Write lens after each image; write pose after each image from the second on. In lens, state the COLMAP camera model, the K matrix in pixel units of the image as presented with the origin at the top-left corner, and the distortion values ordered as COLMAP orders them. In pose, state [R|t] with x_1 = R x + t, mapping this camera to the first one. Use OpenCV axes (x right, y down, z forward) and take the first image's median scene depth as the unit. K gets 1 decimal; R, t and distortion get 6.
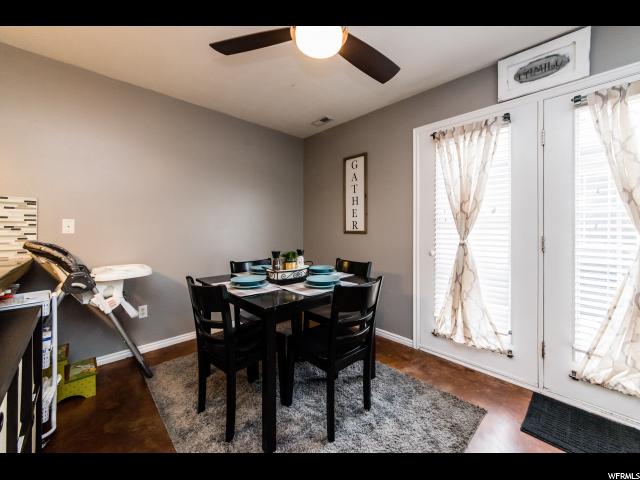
lens RADIAL K [[253.8, 0, 334.9], [0, 253.8, 228.6], [0, 0, 1]] dist [-0.002046, 0.001643]
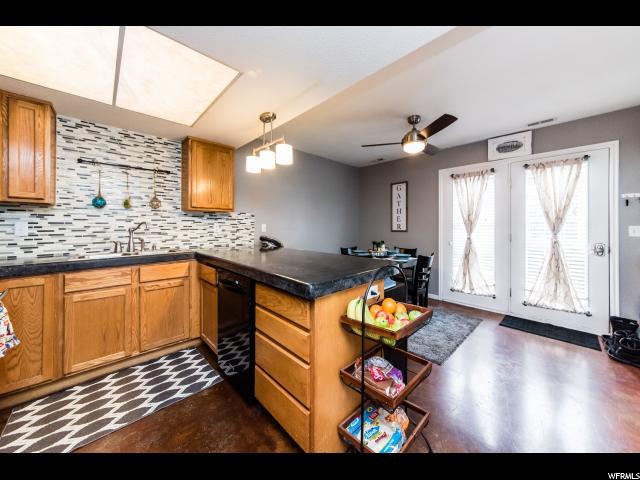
lens RADIAL K [[253.8, 0, 342.2], [0, 253.8, 227.1], [0, 0, 1]] dist [-0.002046, 0.001643]
pose [[0.997872, 0.001969, 0.065175, -0.531502], [-0.001882, 0.999997, -0.001401, -0.011313], [-0.065177, 0.001275, 0.997873, -0.768175]]
